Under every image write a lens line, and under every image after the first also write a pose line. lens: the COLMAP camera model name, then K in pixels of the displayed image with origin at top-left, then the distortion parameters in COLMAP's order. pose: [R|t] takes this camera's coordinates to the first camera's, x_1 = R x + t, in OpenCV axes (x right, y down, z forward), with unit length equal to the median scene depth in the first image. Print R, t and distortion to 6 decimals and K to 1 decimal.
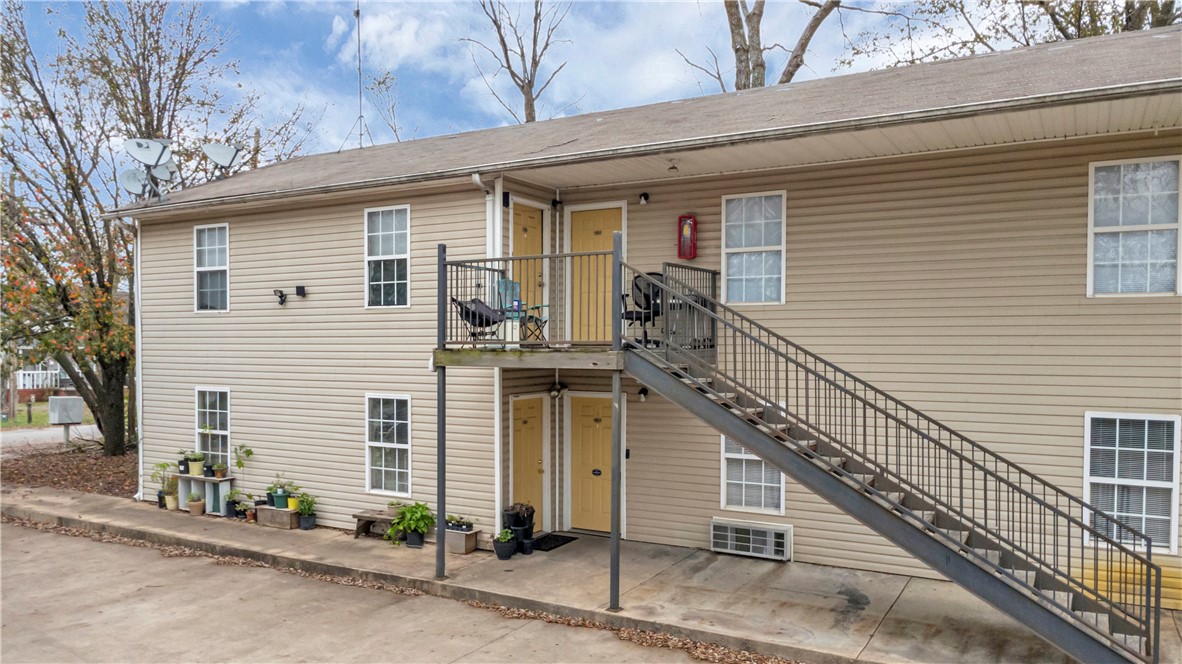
lens RADIAL K [[859.6, 0, 624.1], [0, 859.6, 351.8], [0, 0, 1]] dist [0.041257, -0.055562]
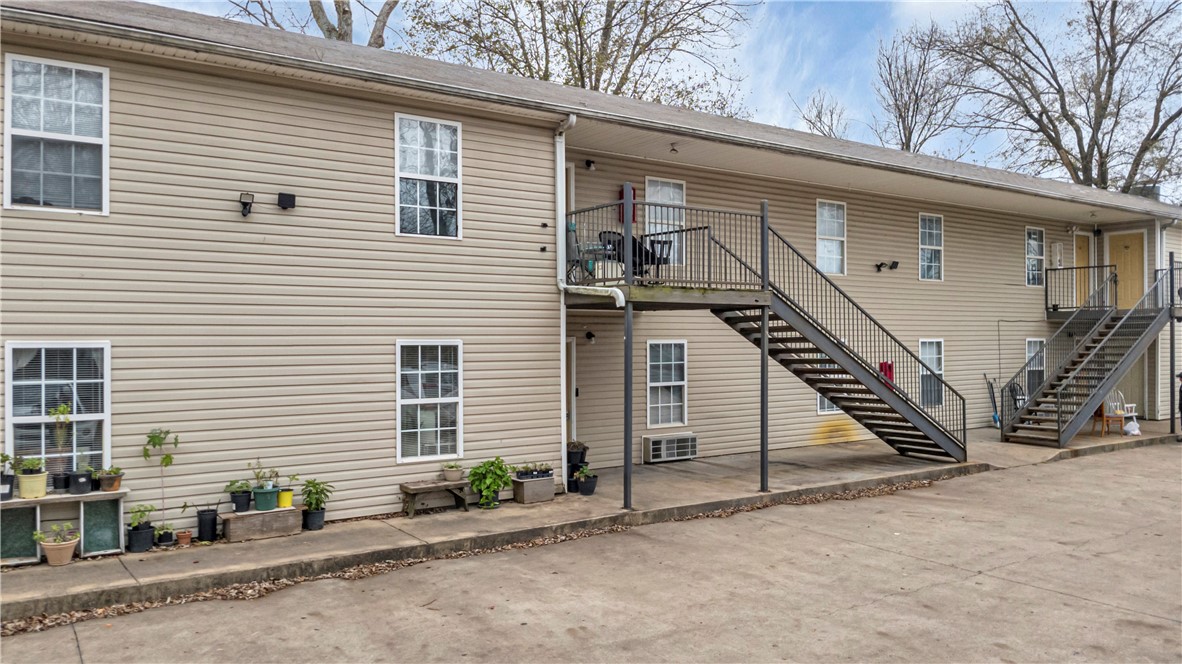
lens RADIAL K [[834.4, 0, 591.0], [0, 834.4, 332.0], [0, 0, 1]] dist [0.030772, -0.048695]
pose [[0.454247, 0.003476, 0.890869, -0.949026], [0.013058, 0.999859, -0.010559, 0.052820], [-0.890780, 0.016430, 0.454138, 0.500223]]
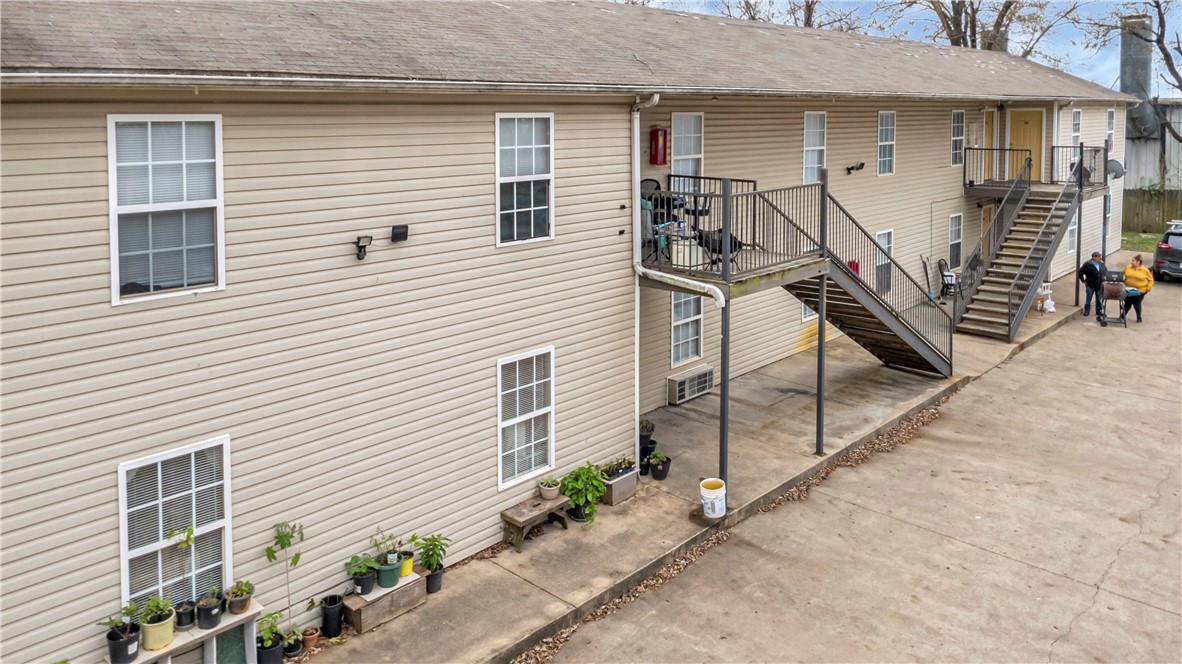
lens RADIAL K [[847.7, 0, 589.0], [0, 847.7, 154.4], [0, 0, 1]] dist [0.014943, -0.000127]
pose [[0.264832, -0.044554, 0.963265, -1.013704], [0.013211, 0.999006, 0.042575, -0.165610], [-0.964204, 0.001450, 0.265158, 0.756947]]
